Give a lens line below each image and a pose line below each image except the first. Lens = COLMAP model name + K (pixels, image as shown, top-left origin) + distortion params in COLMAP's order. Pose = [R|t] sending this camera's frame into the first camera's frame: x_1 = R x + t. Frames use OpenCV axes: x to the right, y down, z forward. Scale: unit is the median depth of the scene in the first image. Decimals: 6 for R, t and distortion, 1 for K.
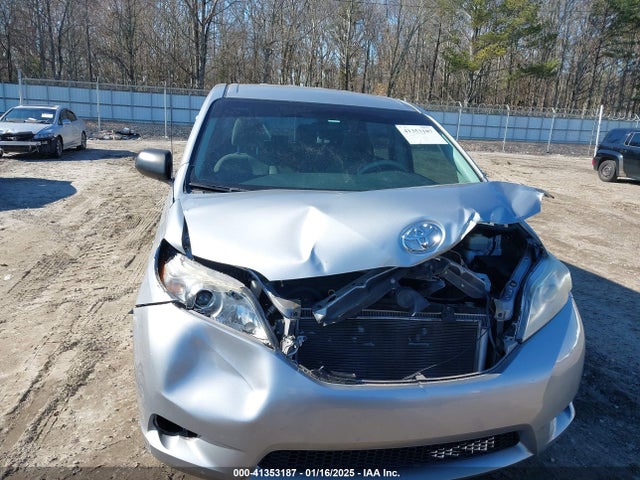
lens RADIAL K [[503.0, 0, 320.0], [0, 503.0, 240.0], [0, 0, 1]] dist [0.078438, -0.150577]
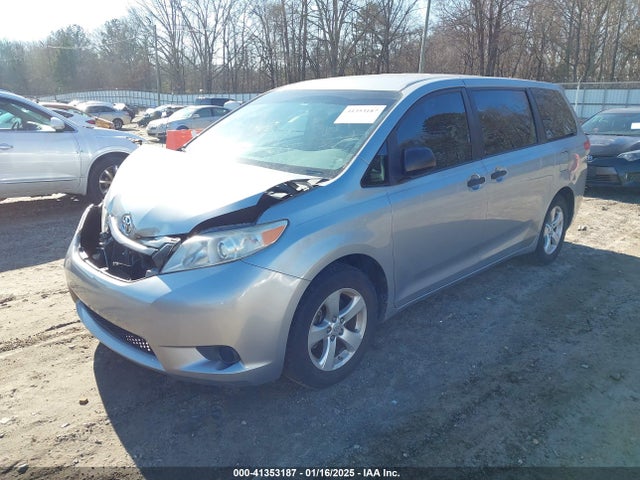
lens RADIAL K [[498.4, 0, 320.0], [0, 498.4, 240.0], [0, 0, 1]] dist [0.015249, 0.006044]
pose [[0.553880, 0.169864, -0.815085, 1.022961], [-0.172331, 0.981157, 0.087369, -0.032925], [0.814567, 0.092073, 0.572716, 0.381776]]
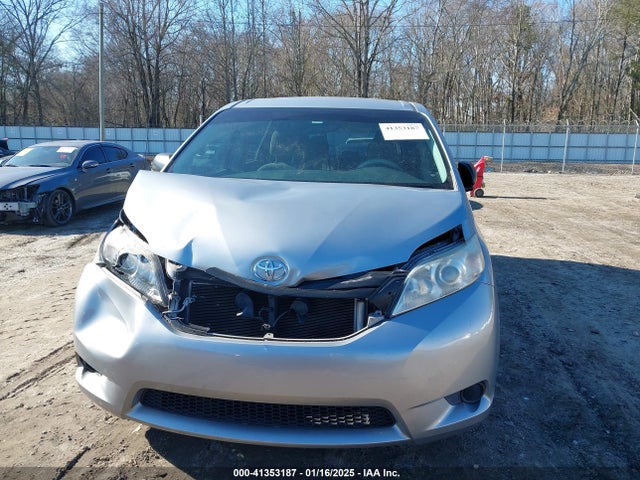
lens RADIAL K [[514.0, 0, 320.0], [0, 514.0, 240.0], [0, 0, 1]] dist [0.004895, 0.004503]
pose [[0.943286, 0.016847, -0.331554, 0.386946], [-0.040302, 0.997136, -0.063993, 0.078205], [0.329526, 0.073726, 0.941263, 0.002454]]
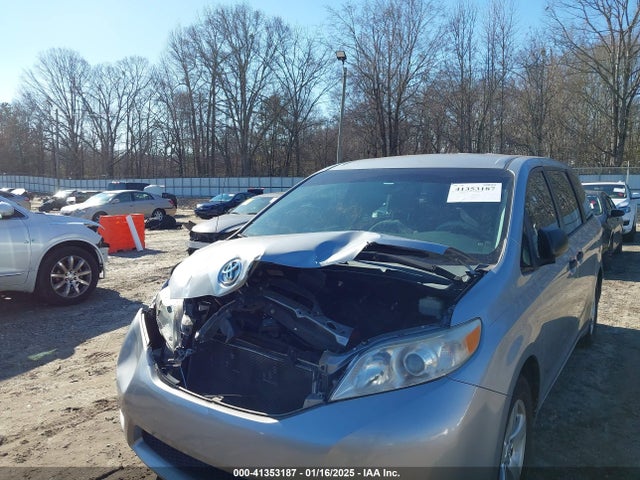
lens RADIAL K [[514.0, 0, 320.0], [0, 514.0, 240.0], [0, 0, 1]] dist [0.004895, 0.004503]
pose [[0.691224, 0.020871, -0.722339, 0.675652], [-0.139529, 0.984628, -0.105070, 0.009914], [0.709042, 0.173414, 0.683510, 0.190793]]
